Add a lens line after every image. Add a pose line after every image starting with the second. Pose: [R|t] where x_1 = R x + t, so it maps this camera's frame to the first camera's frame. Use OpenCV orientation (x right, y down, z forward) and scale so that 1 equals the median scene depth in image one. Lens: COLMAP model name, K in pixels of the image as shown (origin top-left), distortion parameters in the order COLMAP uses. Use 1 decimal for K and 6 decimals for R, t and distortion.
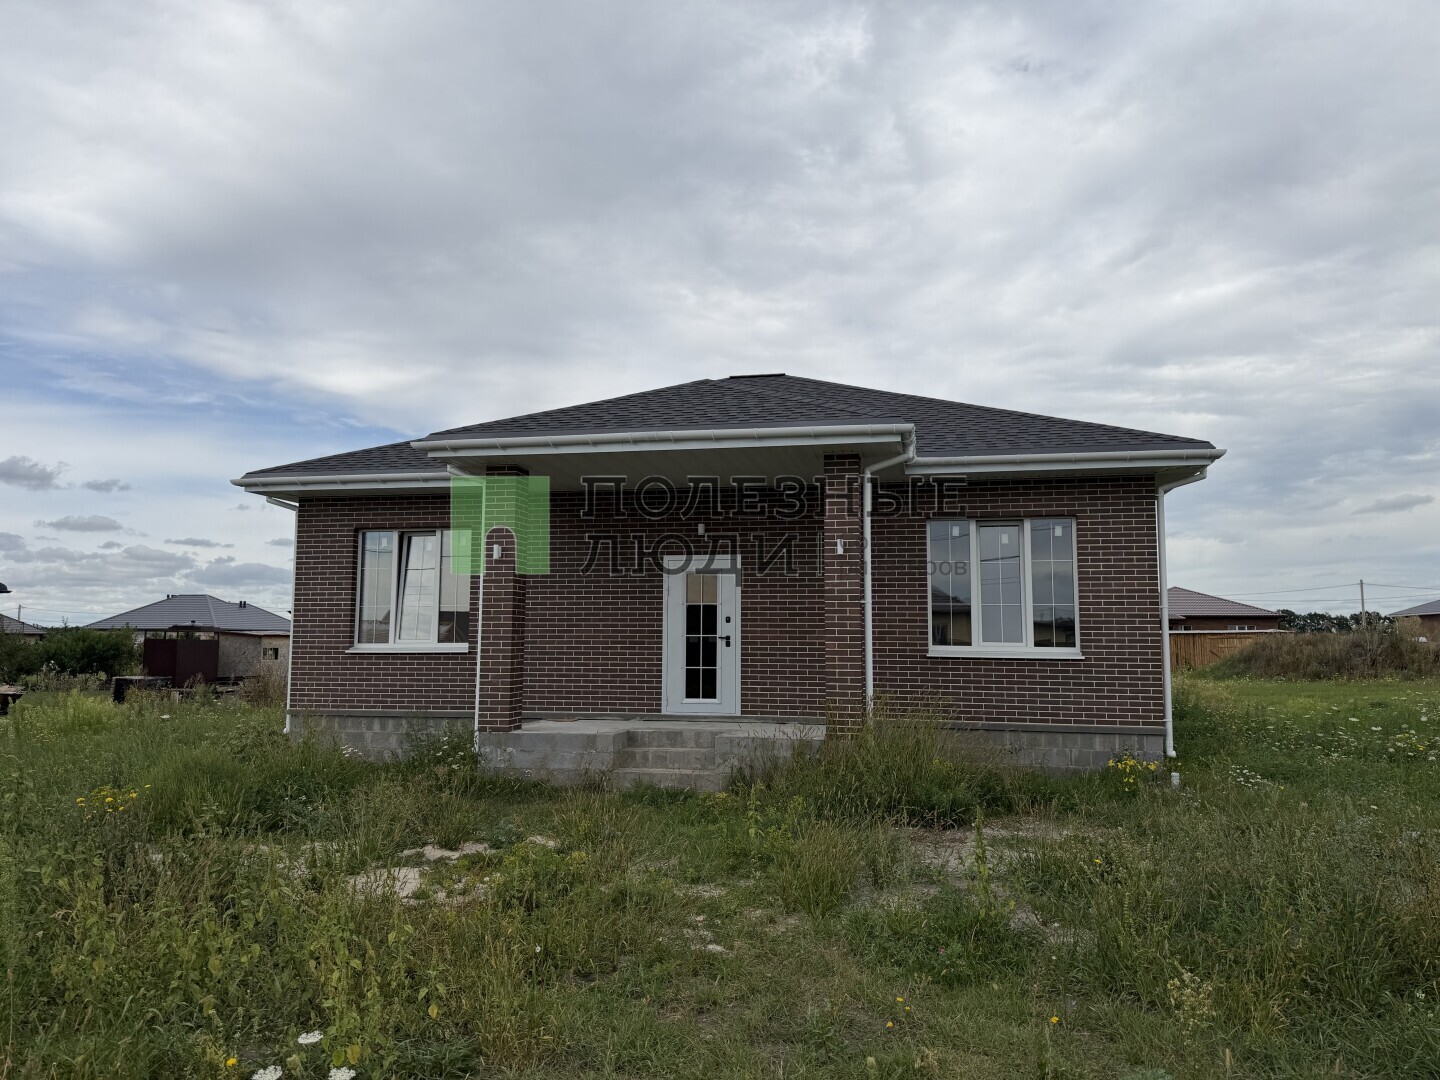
lens RADIAL K [[1019.2, 0, 720.0], [0, 1019.2, 540.0], [0, 0, 1]] dist [0.109771, -0.159086]
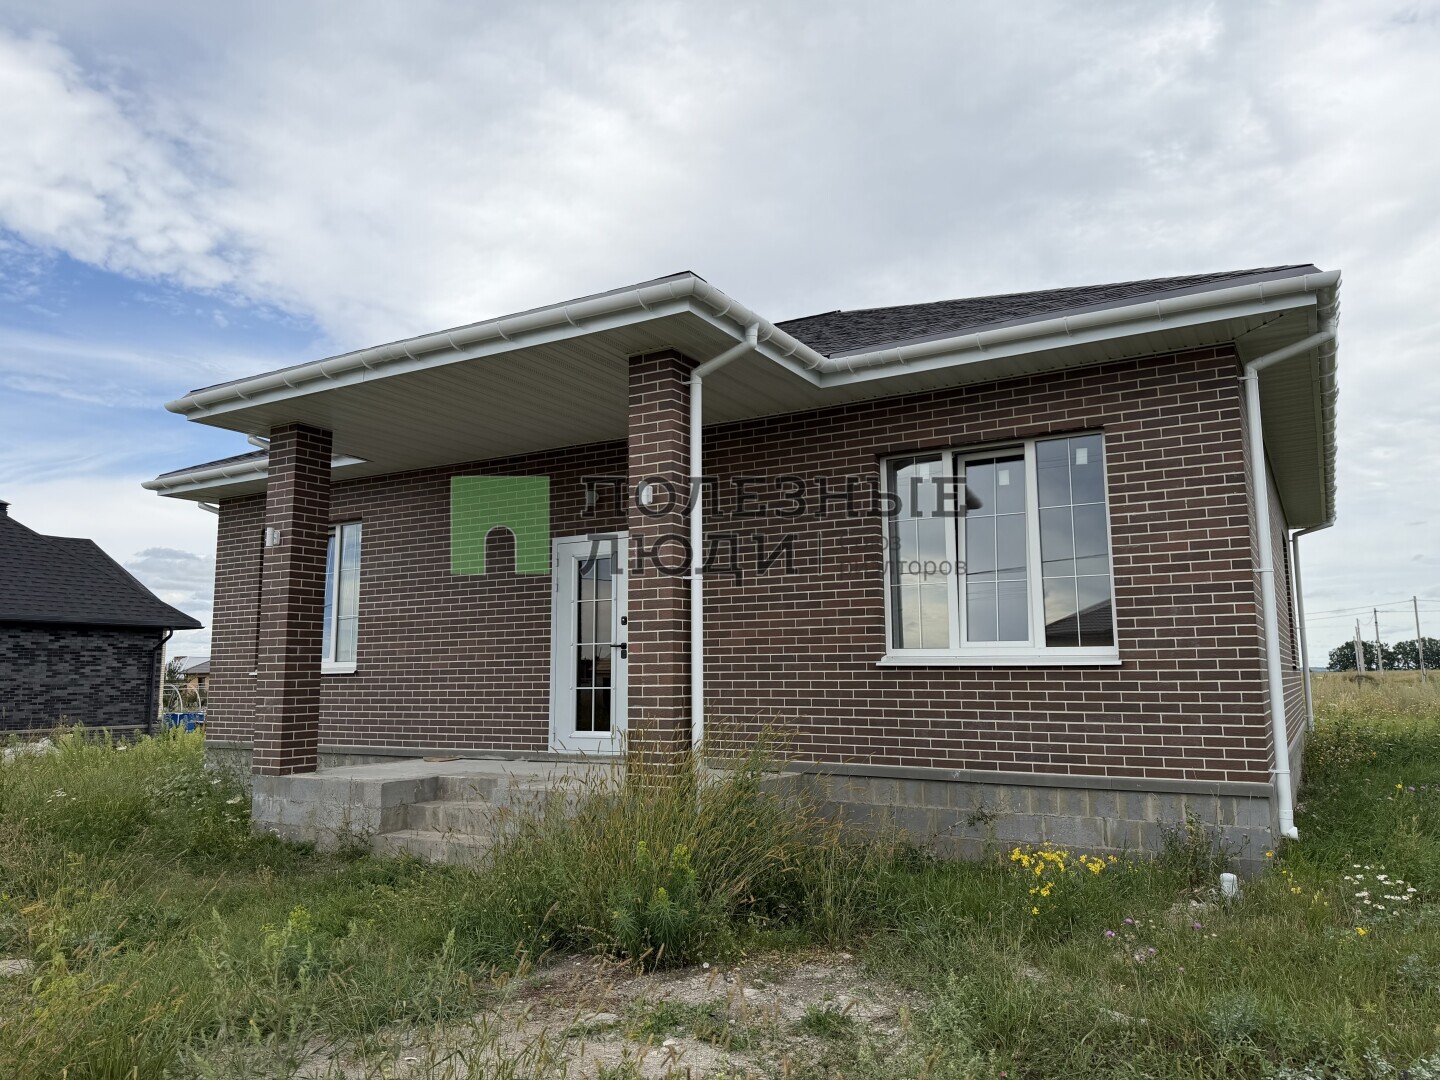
lens RADIAL K [[1019.2, 0, 720.0], [0, 1019.2, 540.0], [0, 0, 1]] dist [0.109771, -0.159086]
pose [[0.947451, -0.055464, -0.315056, 0.320908], [0.045191, 0.998184, -0.039823, 0.056402], [0.316693, 0.023492, 0.948237, 0.358994]]
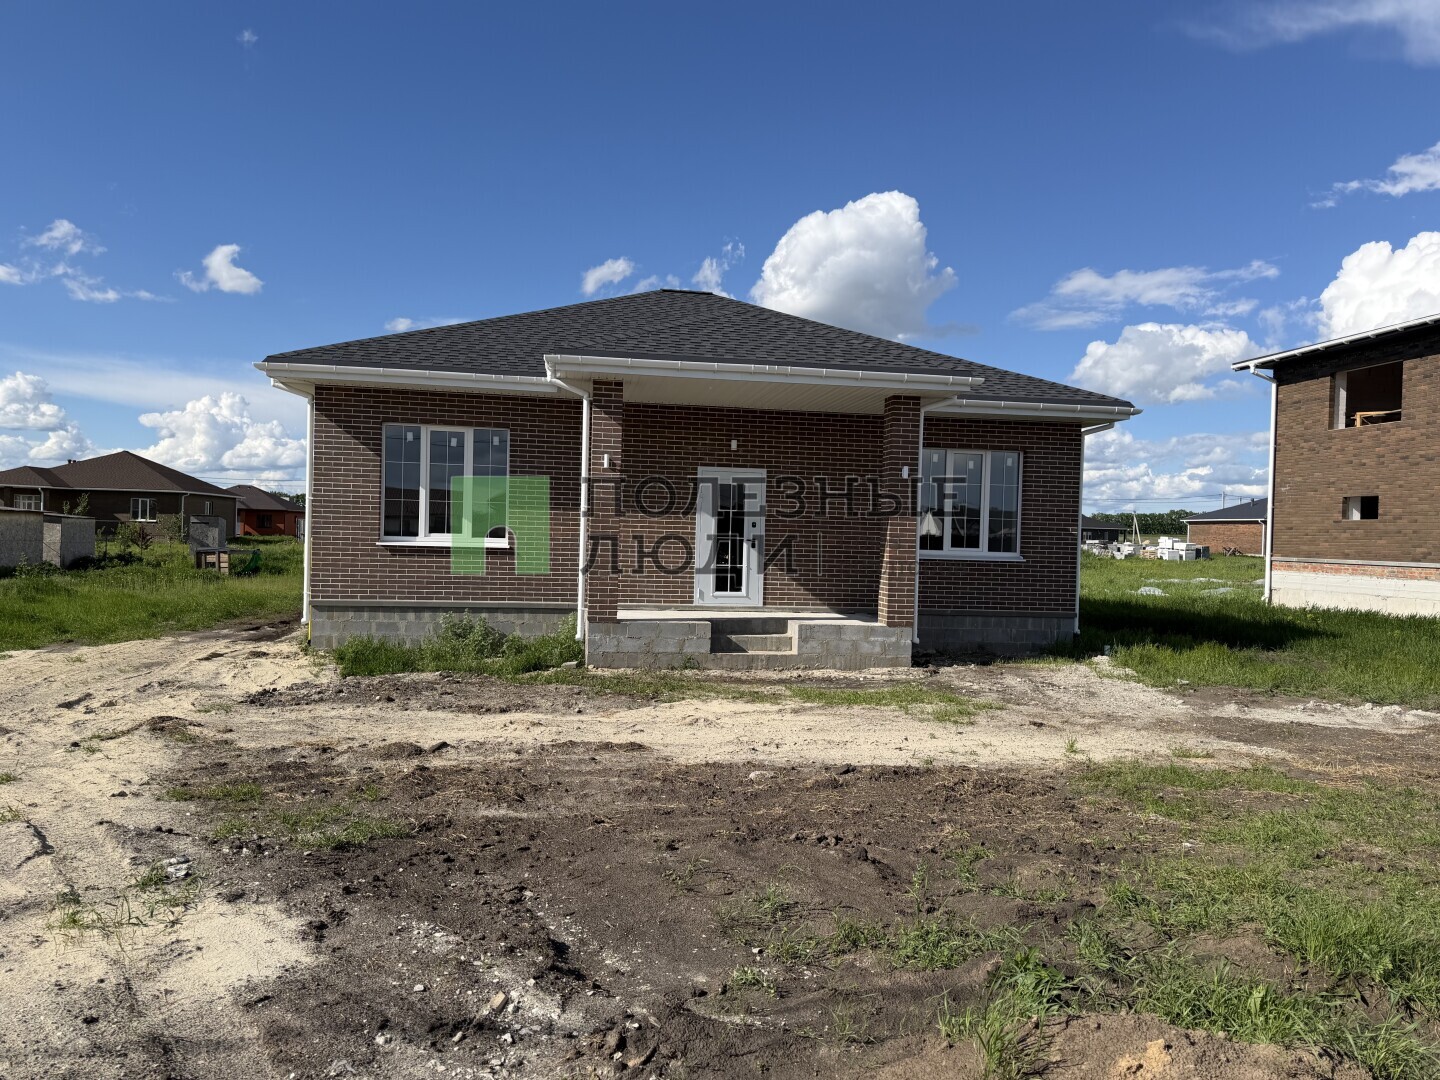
lens RADIAL K [[1019.2, 0, 720.0], [0, 1019.2, 540.0], [0, 0, 1]] dist [0.109771, -0.159086]
pose [[0.931687, 0.016810, 0.362873, -0.477162], [-0.056546, 0.993463, 0.099162, -0.018715], [-0.358834, -0.112907, 0.926547, -0.068369]]
